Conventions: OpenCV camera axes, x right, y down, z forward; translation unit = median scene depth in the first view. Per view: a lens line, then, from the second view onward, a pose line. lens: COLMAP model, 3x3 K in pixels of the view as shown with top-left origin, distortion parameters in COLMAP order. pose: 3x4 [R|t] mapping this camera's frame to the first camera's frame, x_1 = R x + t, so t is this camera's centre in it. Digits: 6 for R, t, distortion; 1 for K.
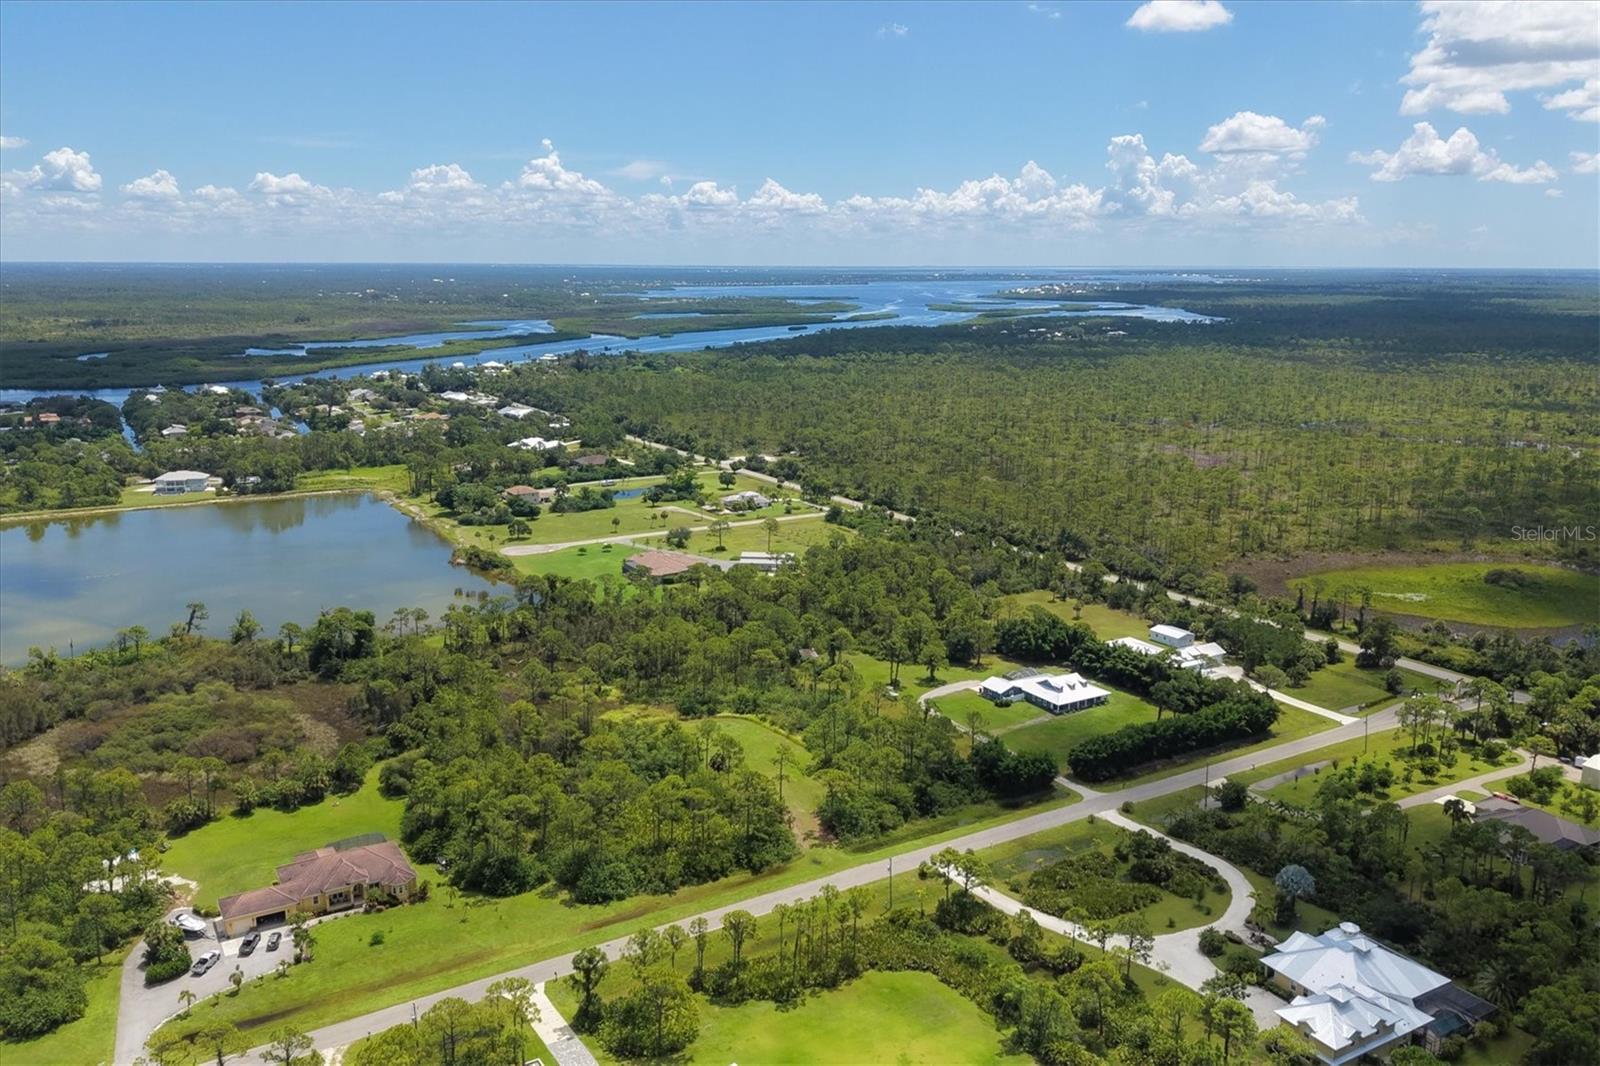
lens RADIAL K [[1277.8, 0, 801.3], [0, 1277.8, 532.9], [0, 0, 1]] dist [0.042704, -0.053621]
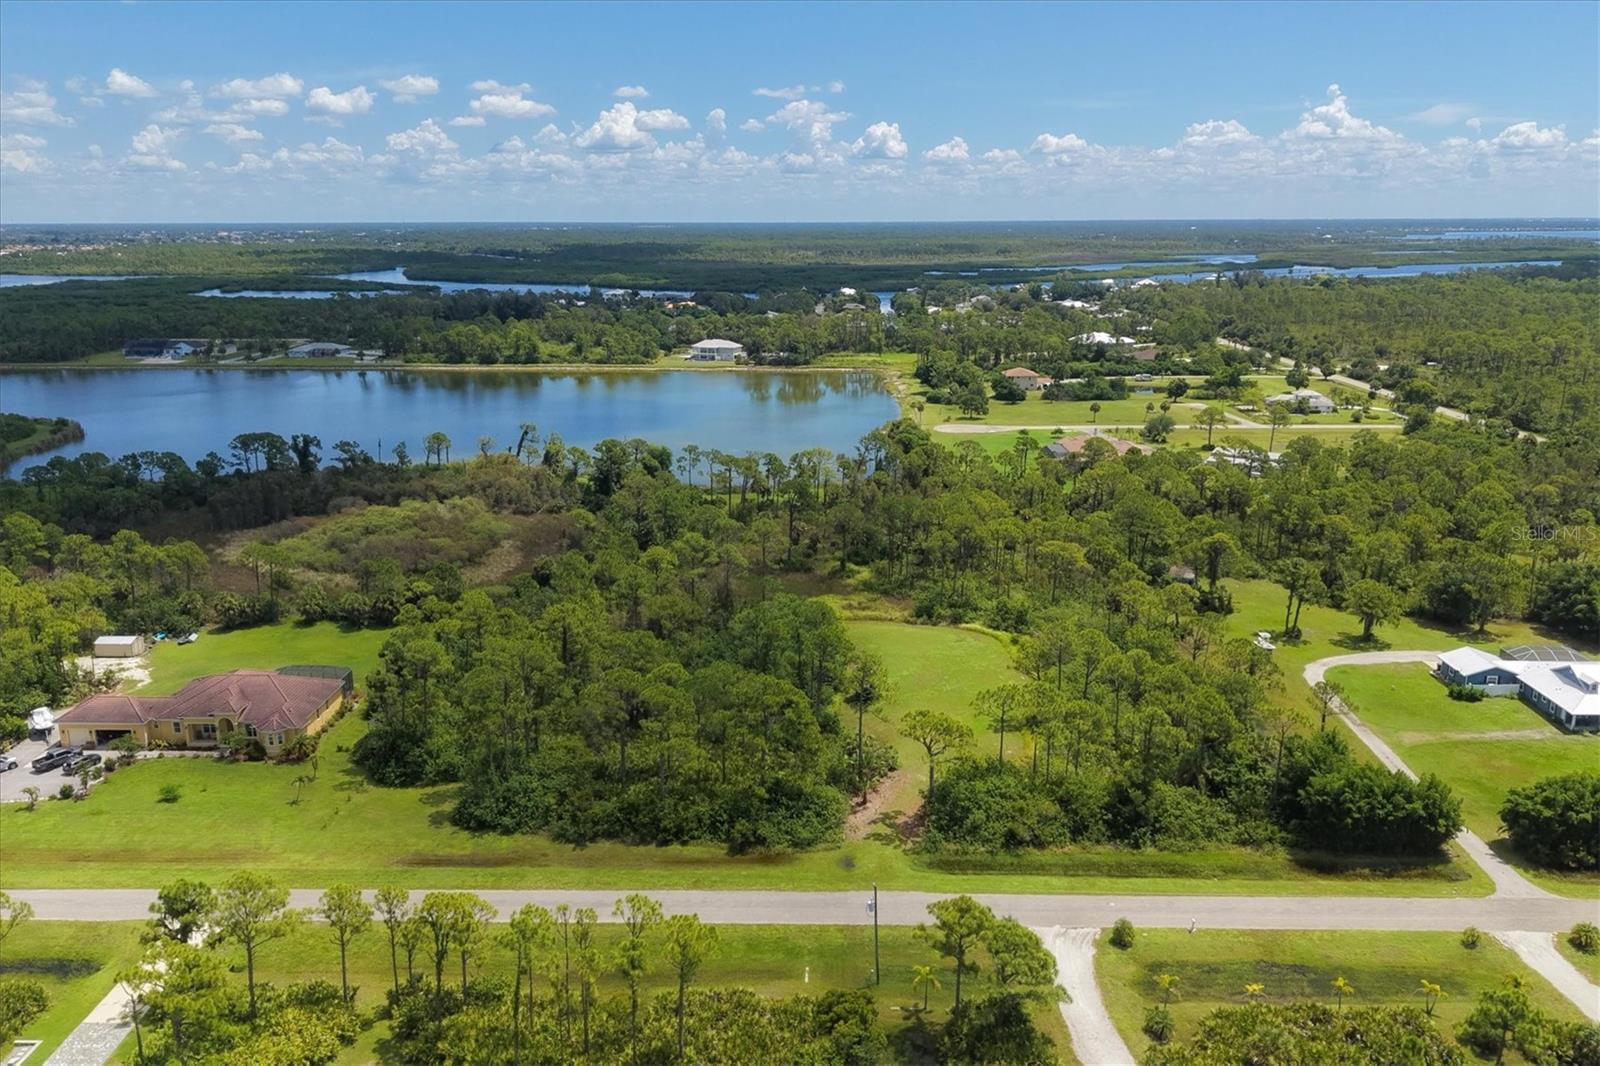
lens RADIAL K [[1277.8, 0, 789.8], [0, 1277.8, 535.2], [0, 0, 1]] dist [0.042704, -0.053621]
pose [[0.839098, 0.126608, -0.529041, 0.184837], [-0.110109, 0.991937, 0.062746, 0.060446], [0.532720, 0.005602, 0.846273, 0.366844]]
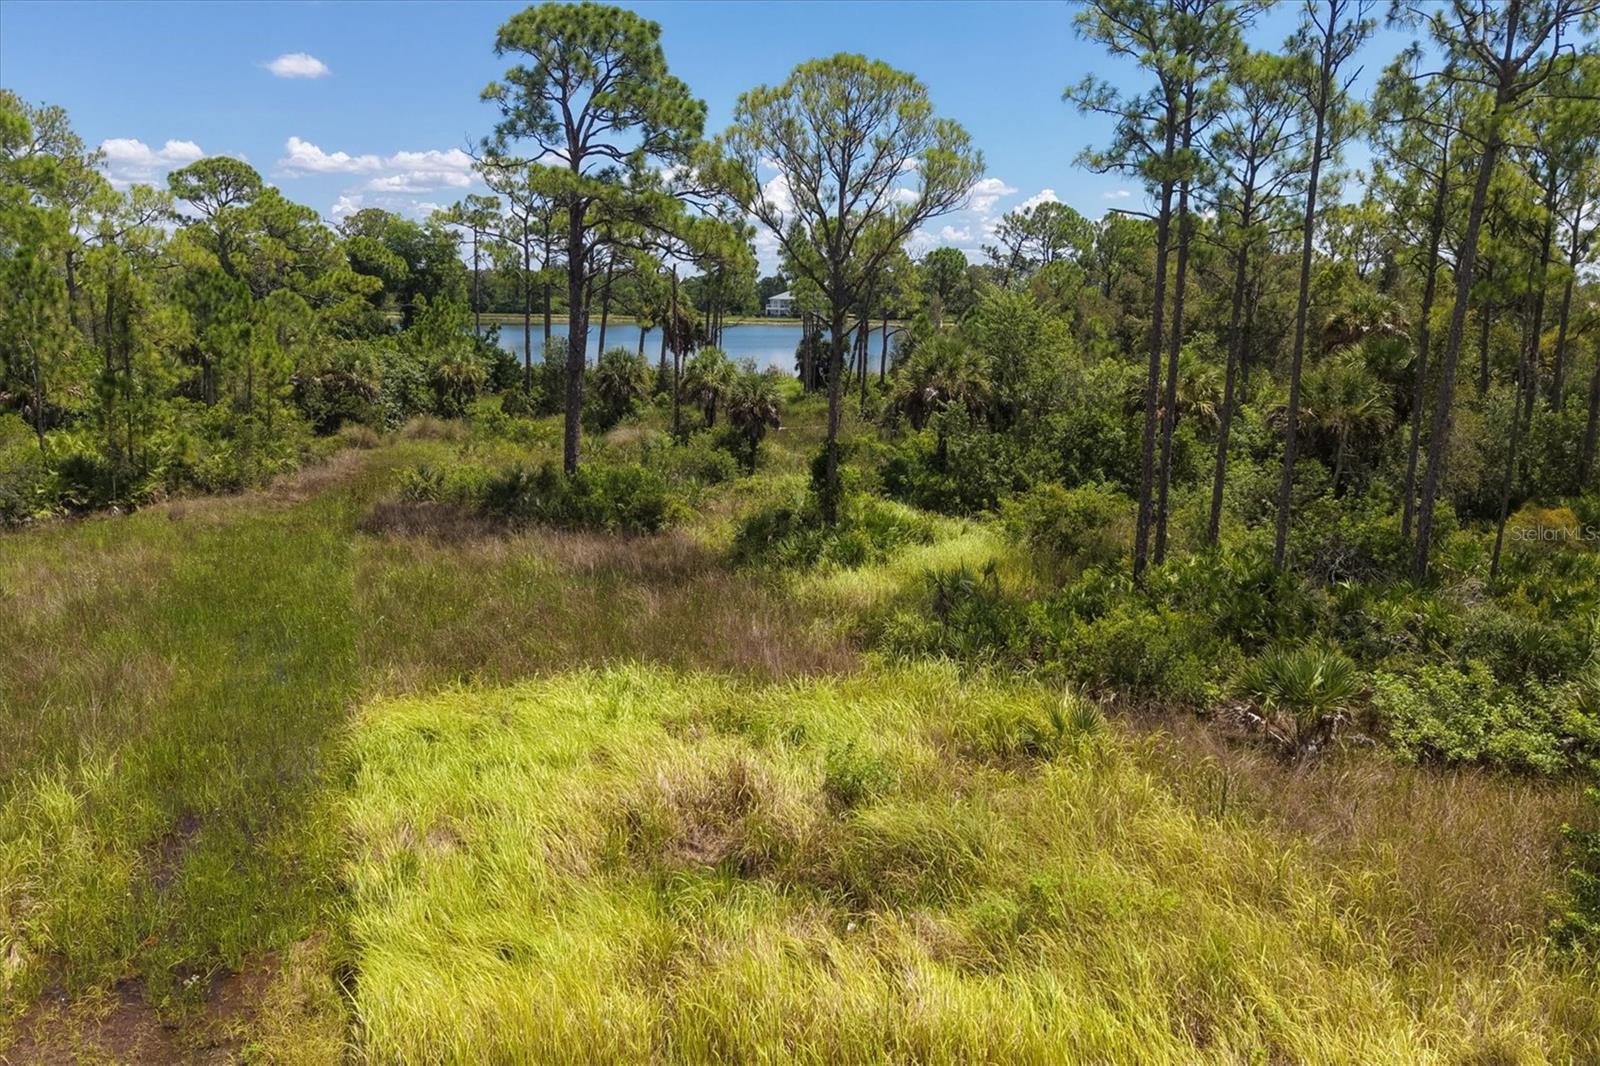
lens RADIAL K [[1277.8, 0, 799.9], [0, 1277.8, 529.2], [0, 0, 1]] dist [0.042704, -0.053621]
pose [[0.772191, 0.121683, -0.623630, -0.083446], [-0.142334, 0.989675, 0.016864, 0.118129], [0.619243, 0.075742, 0.781538, 0.870126]]
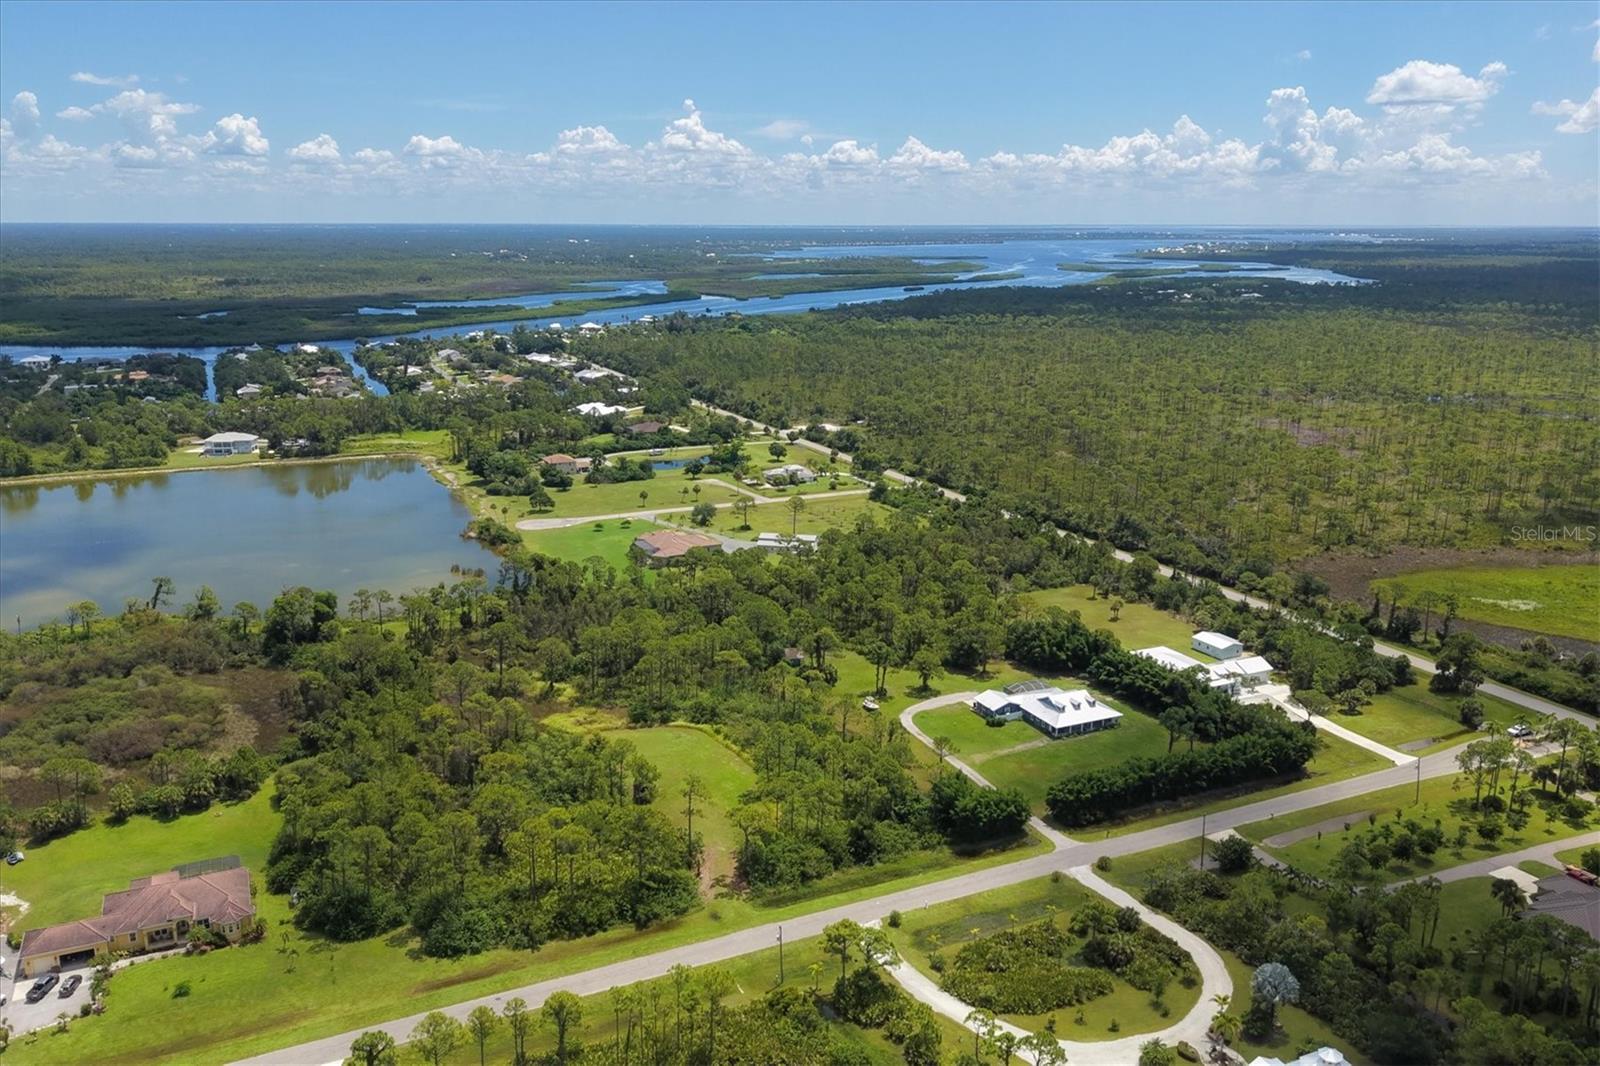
lens RADIAL K [[1277.8, 0, 801.8], [0, 1277.8, 535.6], [0, 0, 1]] dist [0.042704, -0.053621]
pose [[0.994228, 0.023907, -0.104594, 0.107205], [-0.020604, 0.999258, 0.032550, -0.018484], [0.105295, -0.030207, 0.993982, 0.114057]]
